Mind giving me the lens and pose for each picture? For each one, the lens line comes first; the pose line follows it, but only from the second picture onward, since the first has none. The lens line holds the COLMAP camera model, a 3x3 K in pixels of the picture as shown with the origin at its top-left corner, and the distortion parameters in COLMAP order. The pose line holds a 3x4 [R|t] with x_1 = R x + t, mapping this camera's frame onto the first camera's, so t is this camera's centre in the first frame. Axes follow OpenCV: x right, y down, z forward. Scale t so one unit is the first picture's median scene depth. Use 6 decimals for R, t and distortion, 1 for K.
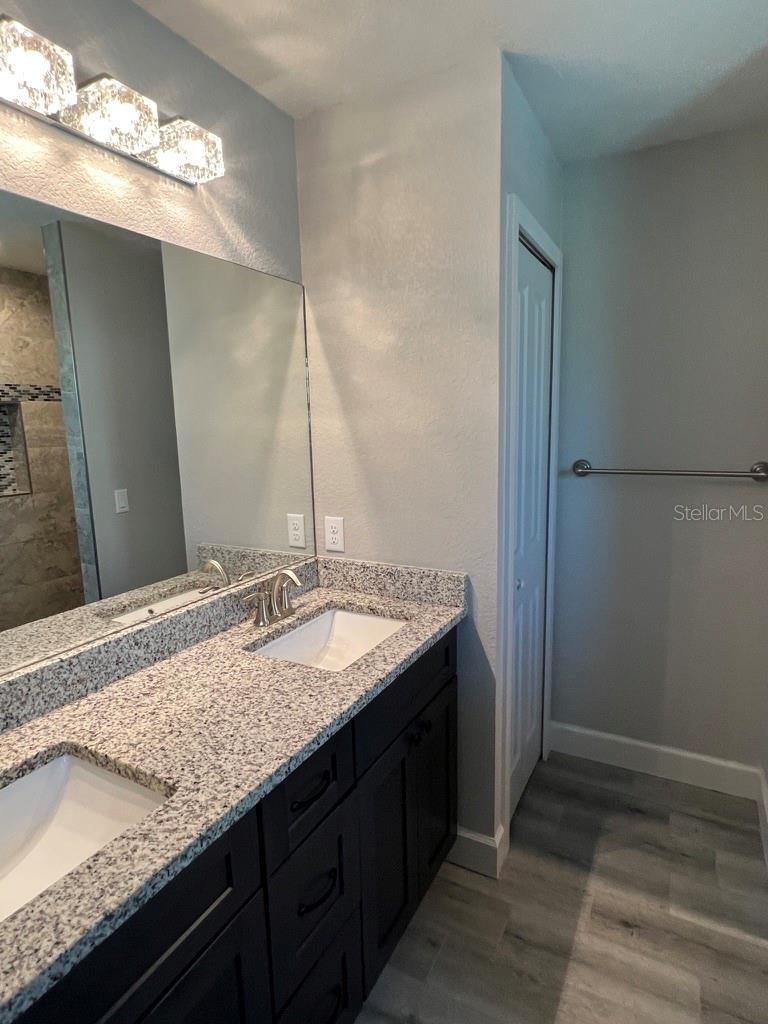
lens RADIAL K [[562.5, 0, 386.5], [0, 562.5, 512.6], [0, 0, 1]] dist [0.003458, 0.001733]
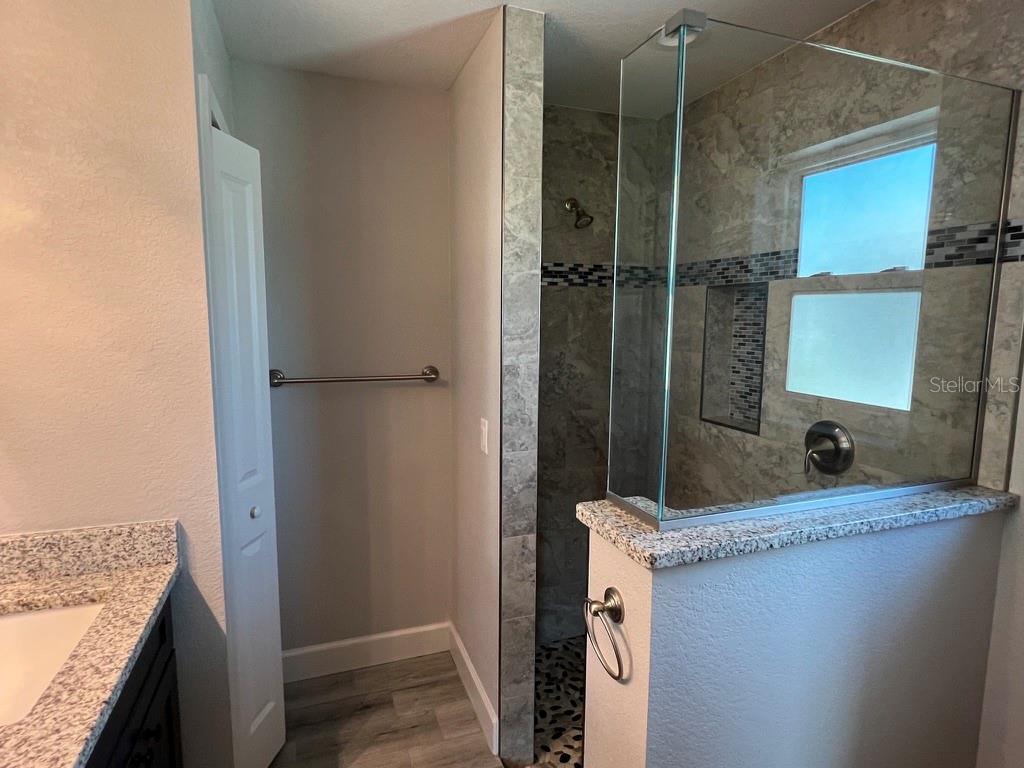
lens RADIAL K [[562.5, 0, 510.1], [0, 562.5, 385.8], [0, 0, 1]] dist [0.003458, 0.001733]
pose [[0.669310, -0.063507, 0.740264, -0.129880], [0.095069, 0.995471, -0.000555, -0.038021], [-0.736876, 0.070748, 0.672316, 0.090901]]
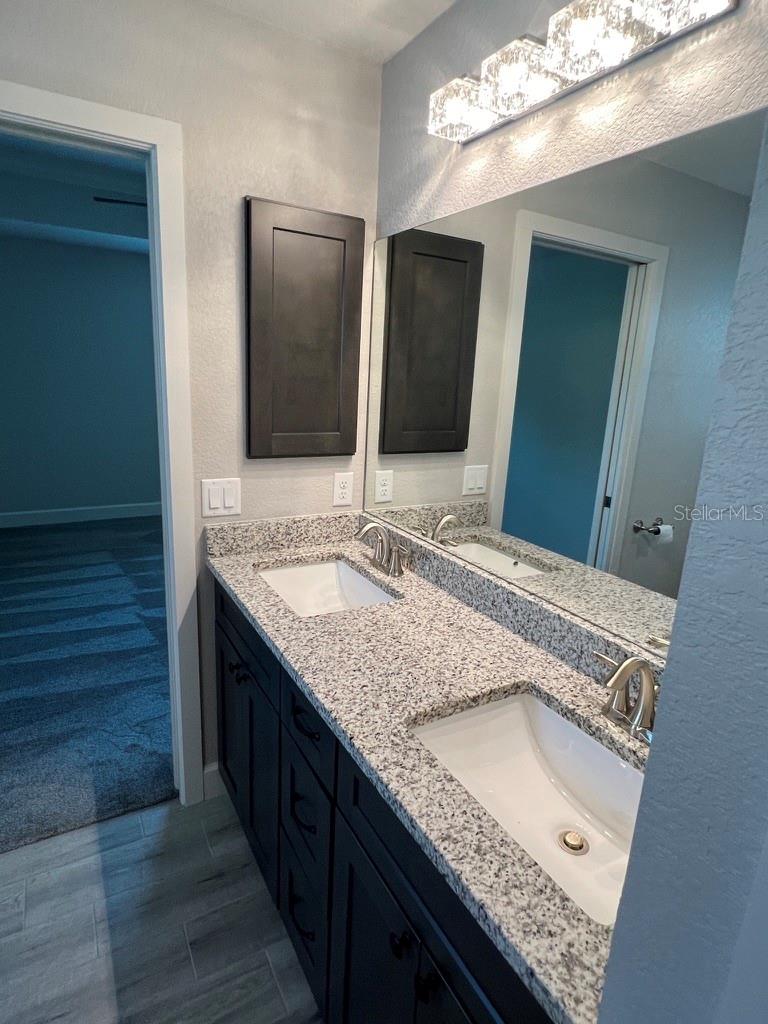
lens RADIAL K [[564.3, 0, 385.5], [0, 564.3, 509.9], [0, 0, 1]] dist [-0.001000, -0.000064]
pose [[-0.524655, 0.202472, -0.826887, 0.398068], [-0.175303, 0.924795, 0.337674, -0.187371], [0.833071, 0.322118, -0.449704, 0.970169]]
